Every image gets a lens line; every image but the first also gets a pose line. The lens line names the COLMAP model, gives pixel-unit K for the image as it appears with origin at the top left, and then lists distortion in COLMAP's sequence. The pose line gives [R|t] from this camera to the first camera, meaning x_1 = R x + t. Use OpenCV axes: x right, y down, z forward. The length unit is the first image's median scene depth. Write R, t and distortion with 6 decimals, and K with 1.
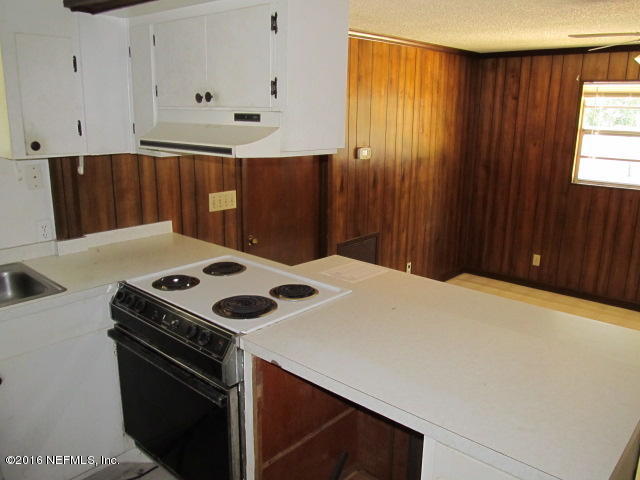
lens RADIAL K [[530.5, 0, 320.0], [0, 530.5, 240.0], [0, 0, 1]] dist [-0.046513, 0.007768]
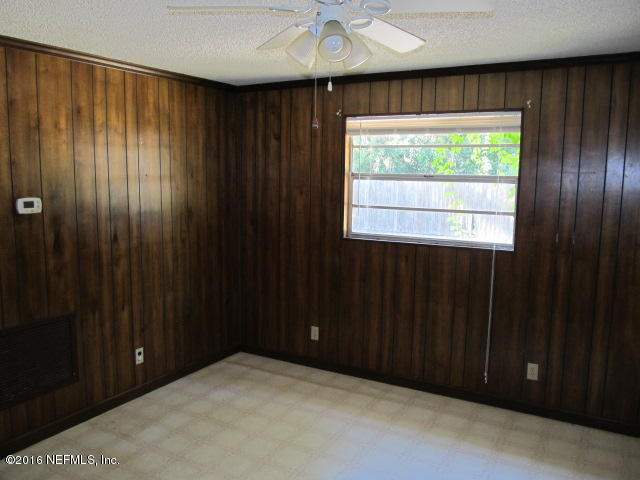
lens RADIAL K [[530.5, 0, 320.0], [0, 530.5, 240.0], [0, 0, 1]] dist [-0.046513, 0.007768]
pose [[0.978232, -0.027570, 0.205676, 0.276339], [0.050738, 0.992830, -0.108233, -0.017065], [-0.201217, 0.116313, 0.972617, 0.201220]]
